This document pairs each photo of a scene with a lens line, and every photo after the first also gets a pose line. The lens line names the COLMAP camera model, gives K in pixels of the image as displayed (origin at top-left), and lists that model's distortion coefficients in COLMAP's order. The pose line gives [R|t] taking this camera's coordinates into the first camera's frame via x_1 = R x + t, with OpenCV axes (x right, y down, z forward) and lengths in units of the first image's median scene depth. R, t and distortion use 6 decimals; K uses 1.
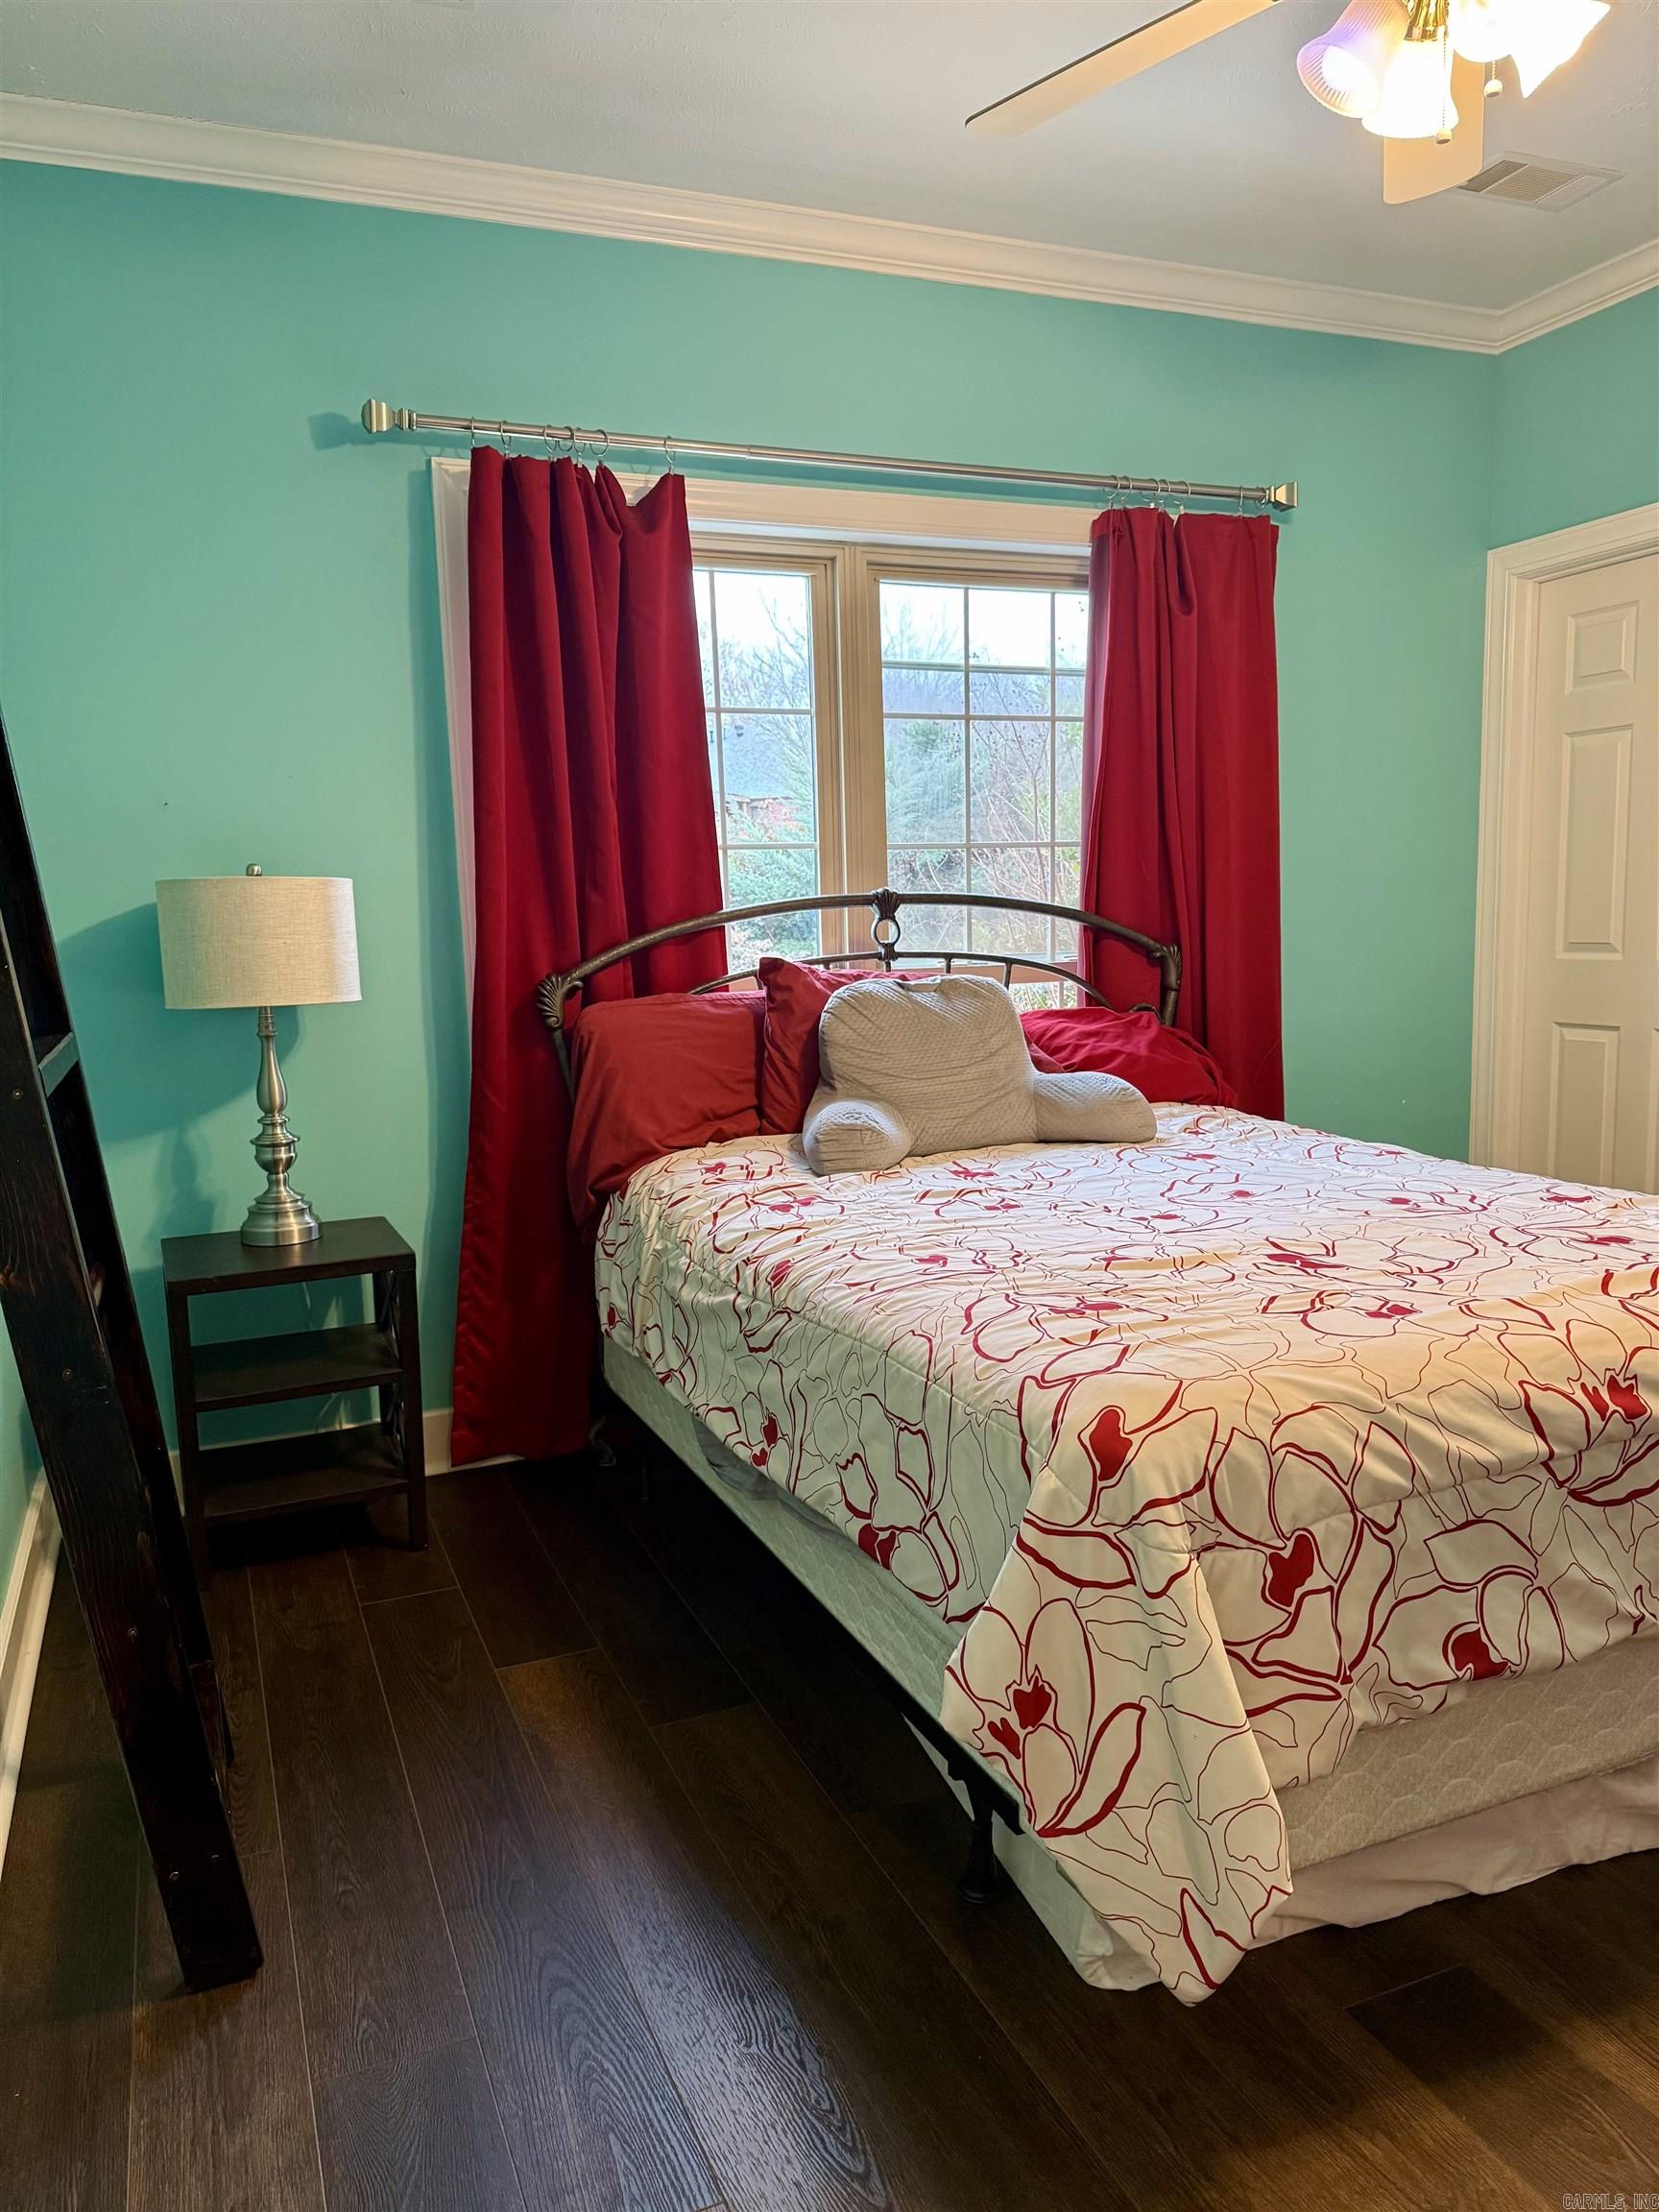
lens RADIAL K [[1562.9, 0, 829.5], [0, 1562.9, 1106.0], [0, 0, 1]] dist [0.200071, -0.436914]
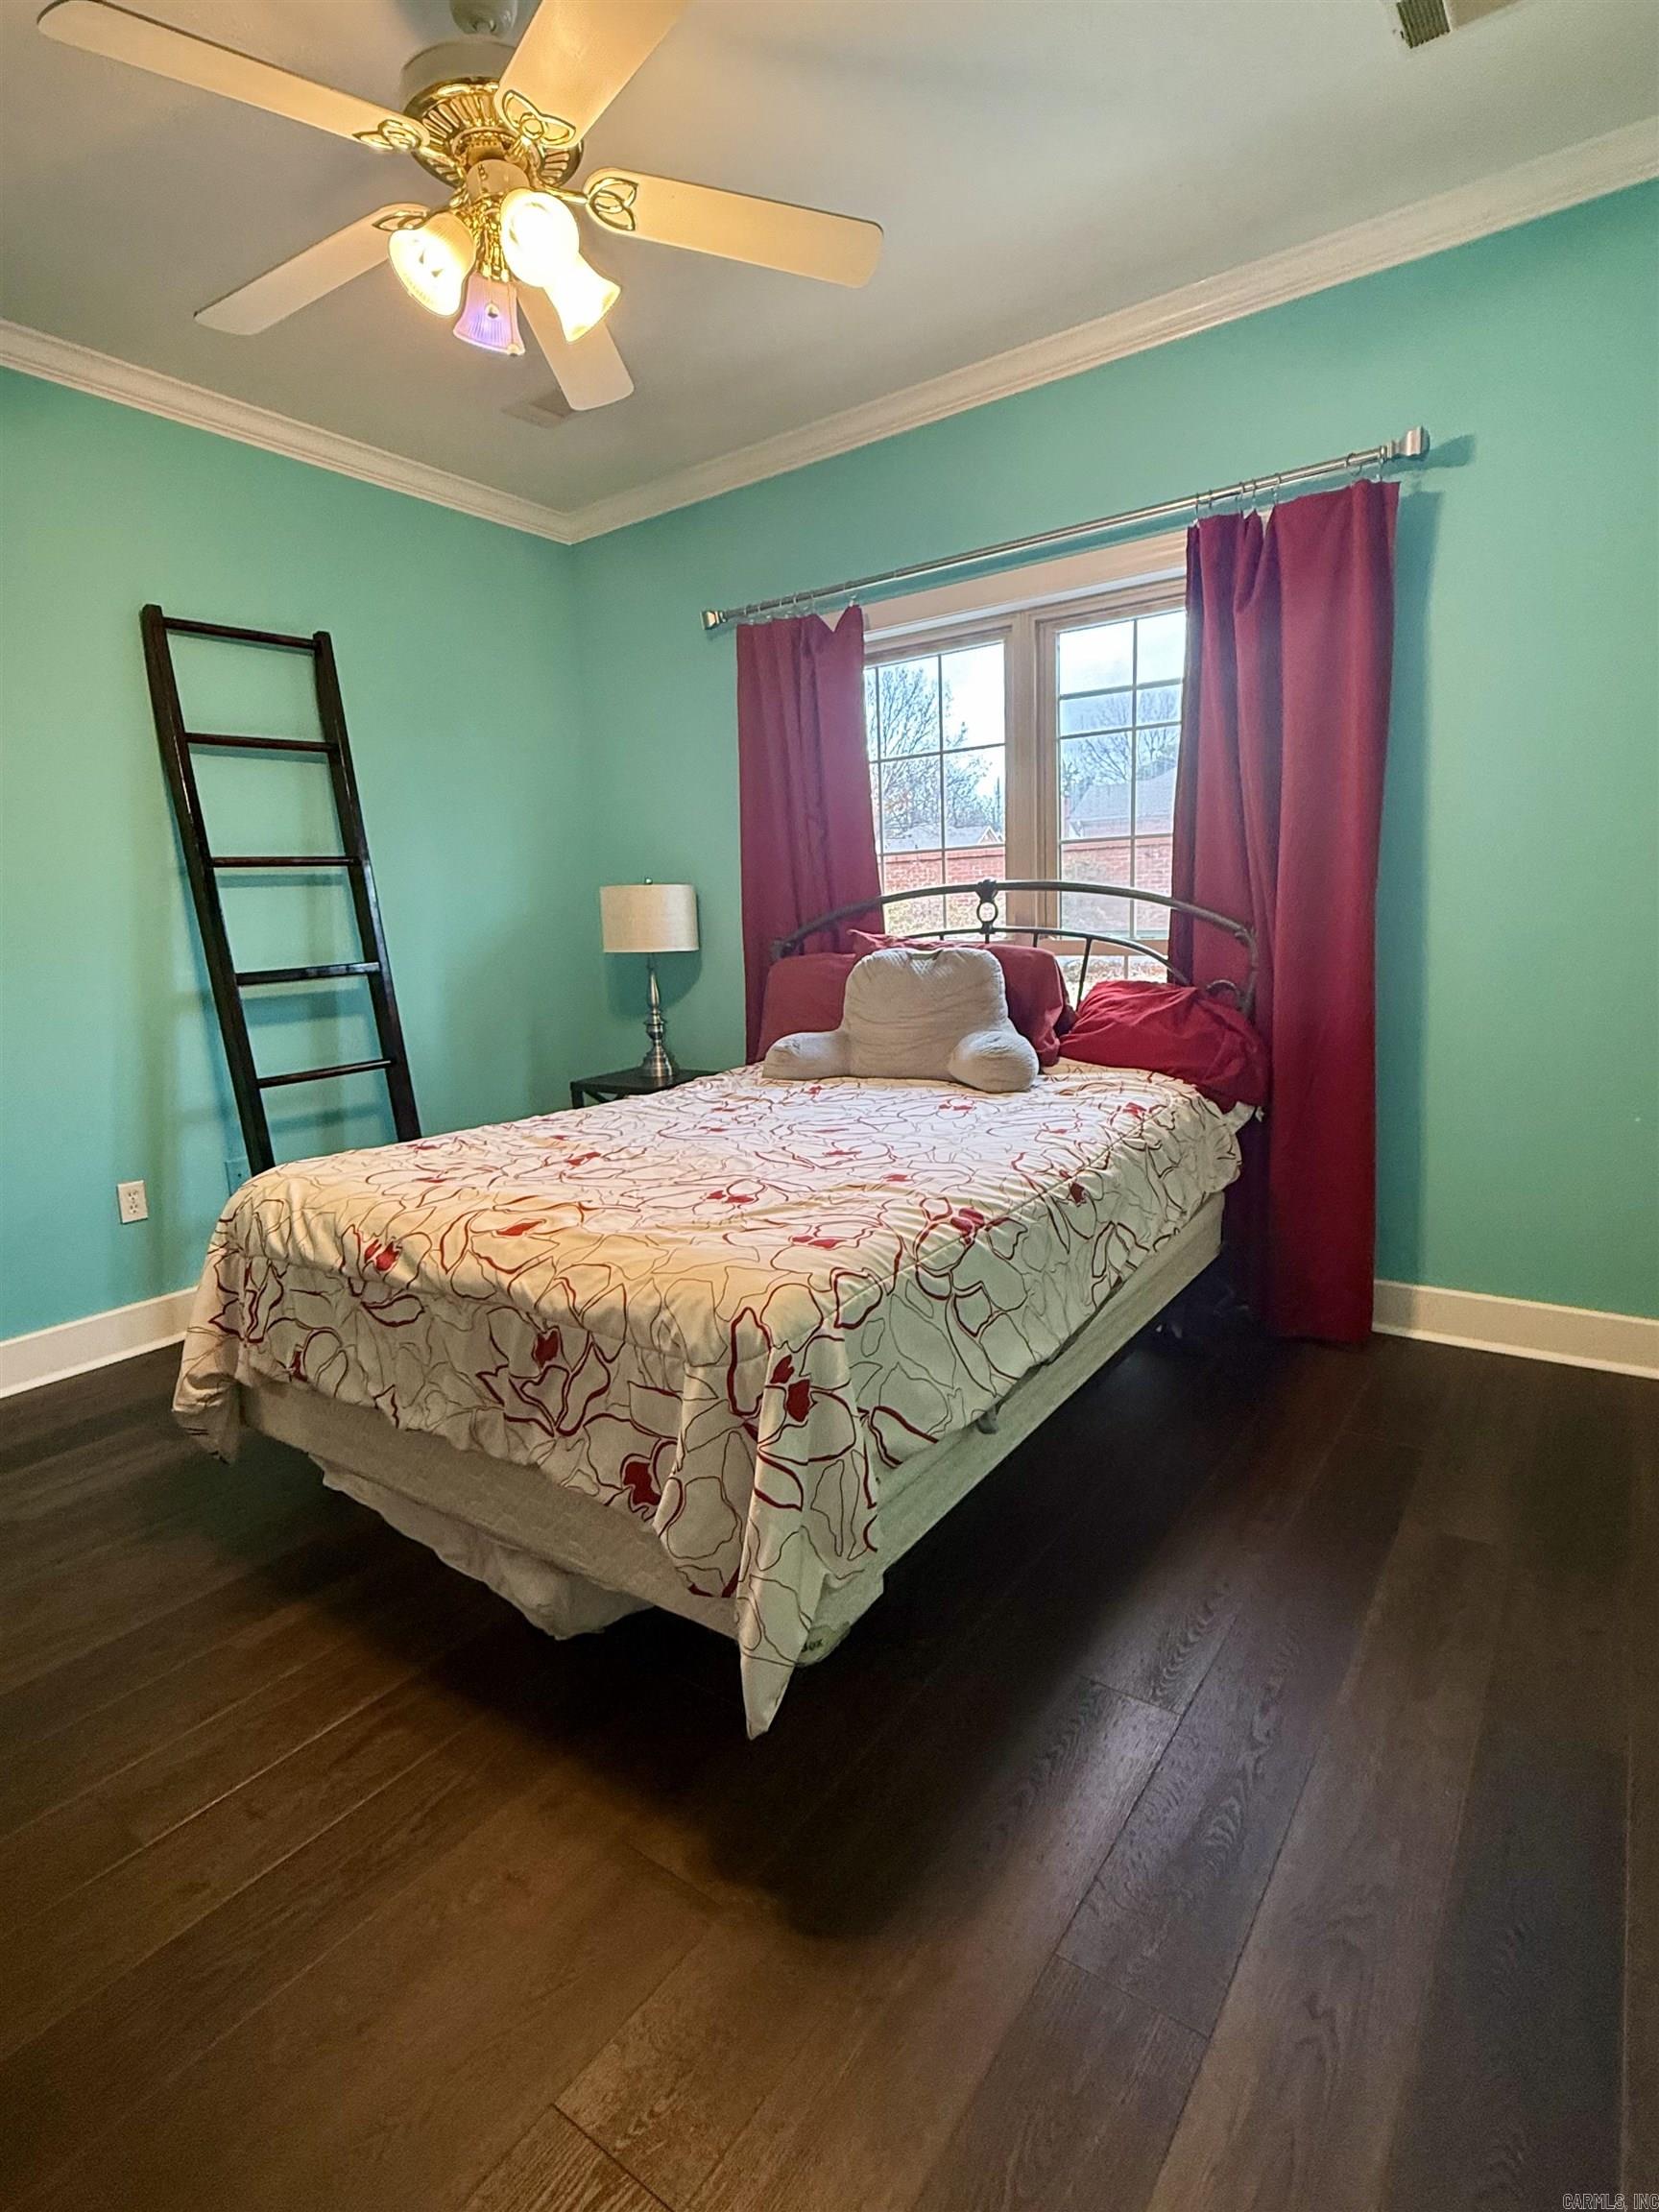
lens RADIAL K [[1105.5, 0, 829.5], [0, 1105.5, 1106.0], [0, 0, 1]] dist [0.001408, 0.000199]
pose [[0.527664, 0.157569, -0.834711, 0.767946], [-0.081299, 0.987502, 0.135019, -0.064822], [0.845554, -0.003383, 0.533879, 0.391407]]
